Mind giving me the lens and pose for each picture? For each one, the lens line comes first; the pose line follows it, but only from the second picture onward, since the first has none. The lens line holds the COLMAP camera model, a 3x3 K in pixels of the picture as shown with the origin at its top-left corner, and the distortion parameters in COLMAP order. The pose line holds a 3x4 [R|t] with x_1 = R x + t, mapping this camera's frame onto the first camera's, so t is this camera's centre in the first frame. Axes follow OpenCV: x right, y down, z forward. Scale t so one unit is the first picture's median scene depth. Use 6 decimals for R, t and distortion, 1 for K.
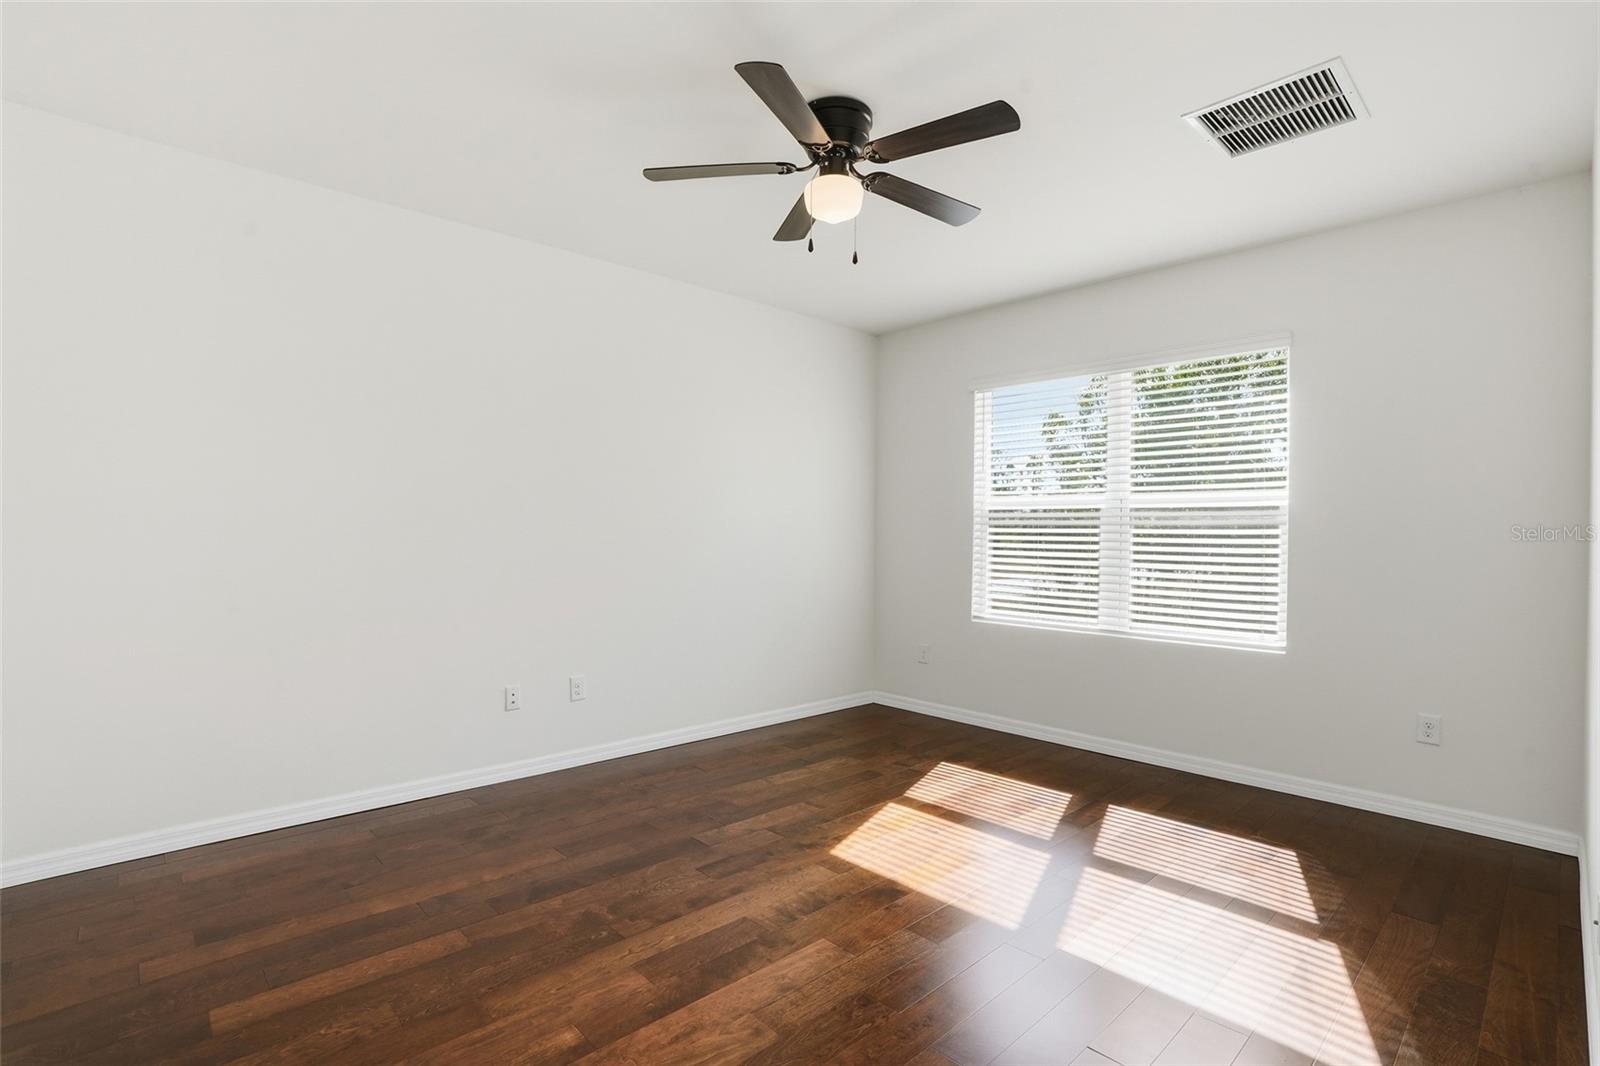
lens RADIAL K [[791.6, 0, 835.0], [0, 791.6, 531.9], [0, 0, 1]] dist [0.001998, 0.000382]
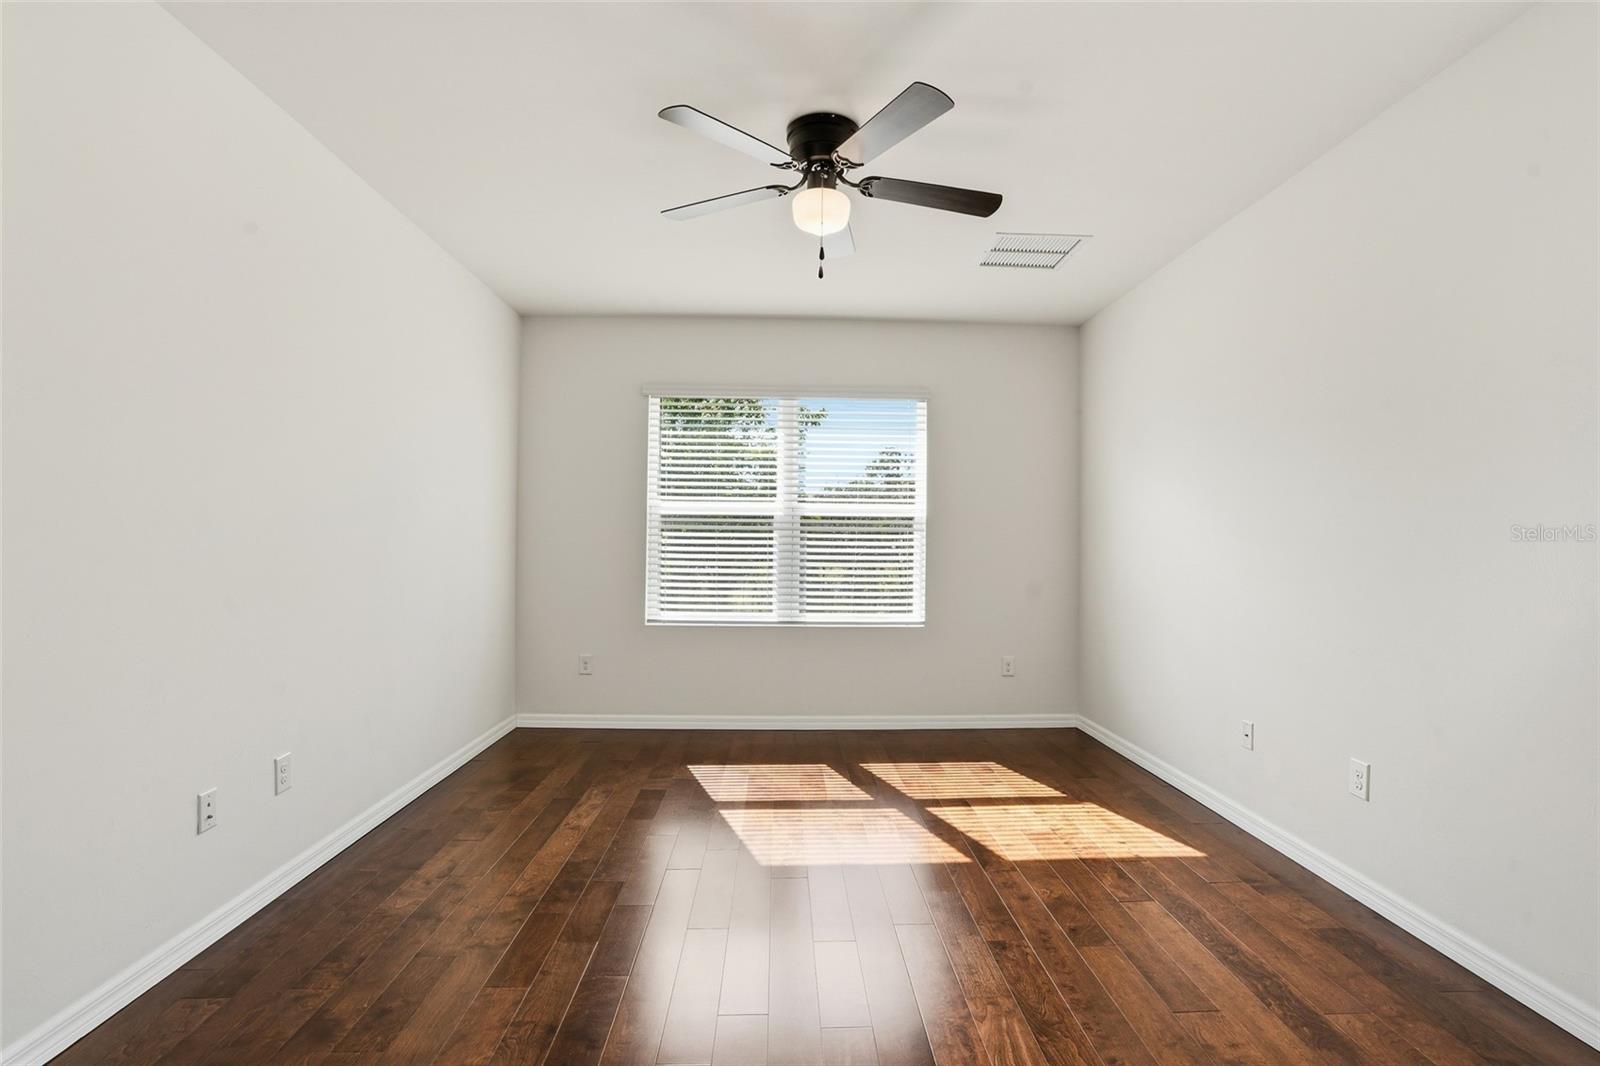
lens RADIAL K [[769.0, 0, 838.0], [0, 769.0, 538.5], [0, 0, 1]] dist [-0.056542, -0.000045]
pose [[0.656830, -0.000511, 0.754039, -0.522520], [-0.004541, 0.999979, 0.004633, -0.002194], [-0.754025, -0.006467, 0.656814, 0.252152]]
